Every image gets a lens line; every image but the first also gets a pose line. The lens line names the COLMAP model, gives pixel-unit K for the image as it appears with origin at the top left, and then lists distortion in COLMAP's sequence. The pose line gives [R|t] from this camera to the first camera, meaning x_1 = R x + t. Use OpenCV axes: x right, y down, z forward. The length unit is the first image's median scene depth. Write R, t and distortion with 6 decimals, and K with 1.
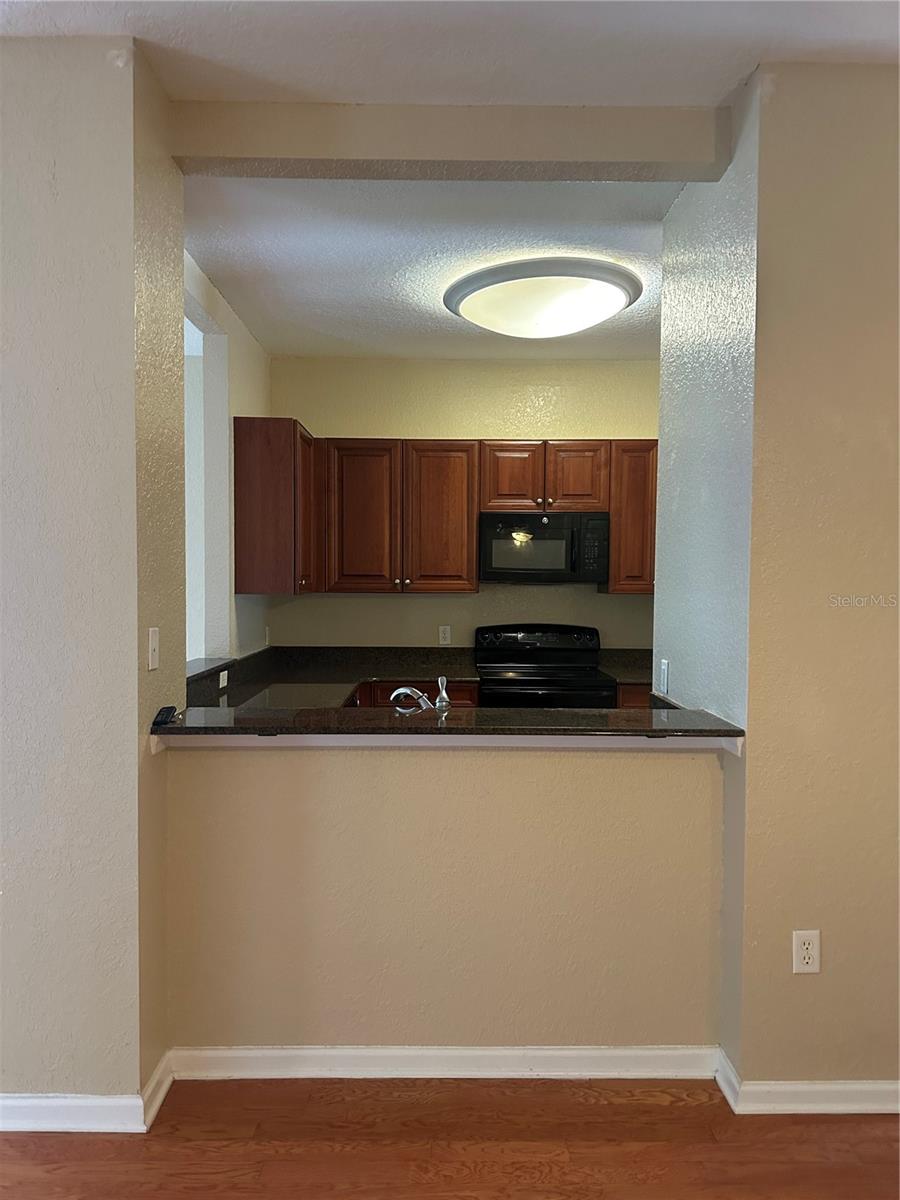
lens RADIAL K [[847.3, 0, 451.0], [0, 847.3, 596.1], [0, 0, 1]] dist [0.022399, -0.007658]
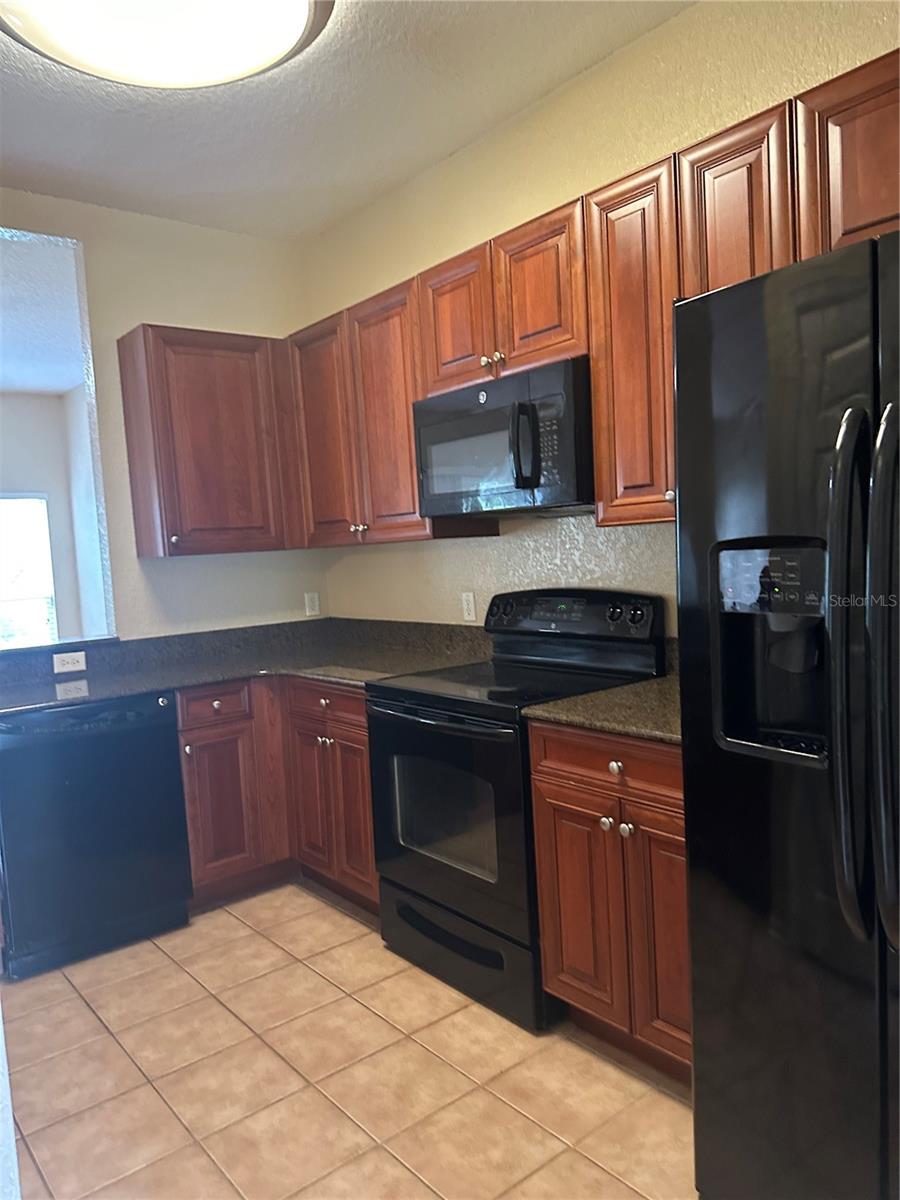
lens RADIAL K [[847.3, 0, 449.9], [0, 847.3, 607.9], [0, 0, 1]] dist [0.022399, -0.007658]
pose [[0.617163, 0.020103, -0.786579, 0.507766], [0.051729, 0.996474, 0.066054, 0.005077], [0.785133, -0.081455, 0.613947, 0.639219]]
